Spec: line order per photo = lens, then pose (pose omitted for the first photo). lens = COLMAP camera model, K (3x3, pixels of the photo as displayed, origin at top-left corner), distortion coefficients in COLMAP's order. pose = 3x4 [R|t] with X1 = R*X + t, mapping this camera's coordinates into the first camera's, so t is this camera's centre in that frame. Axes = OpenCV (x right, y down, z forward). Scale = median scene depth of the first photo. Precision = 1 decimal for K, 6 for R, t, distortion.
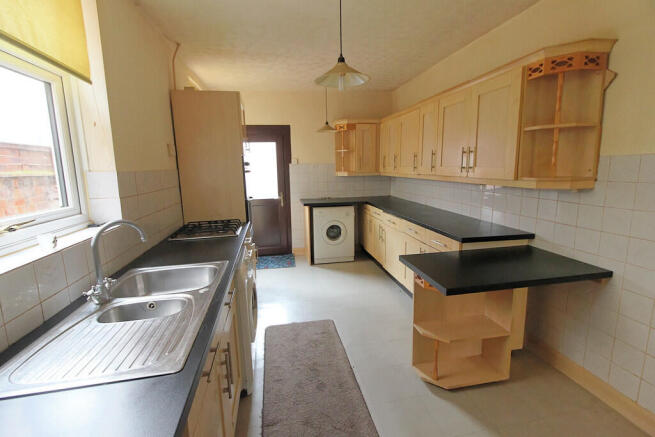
lens RADIAL K [[301.8, 0, 330.0], [0, 301.8, 213.3], [0, 0, 1]] dist [0.002665, 0.000577]
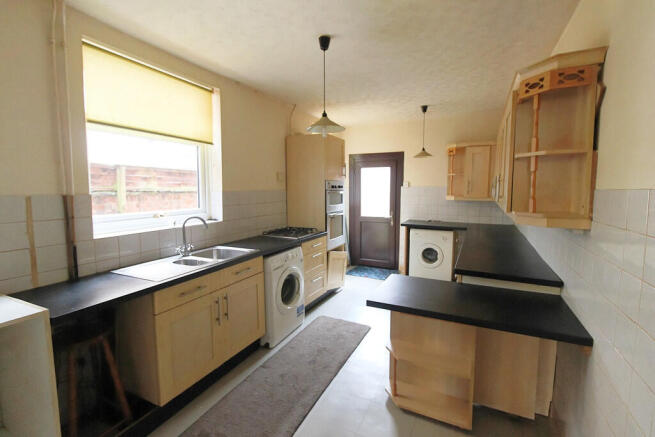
lens RADIAL K [[301.8, 0, 330.0], [0, 301.8, 213.3], [0, 0, 1]] dist [0.002665, 0.000577]
pose [[0.796896, 0.073950, -0.599574, 0.574940], [-0.111538, 0.993427, -0.025718, -0.021125], [0.593731, 0.087370, 0.799906, -0.024529]]
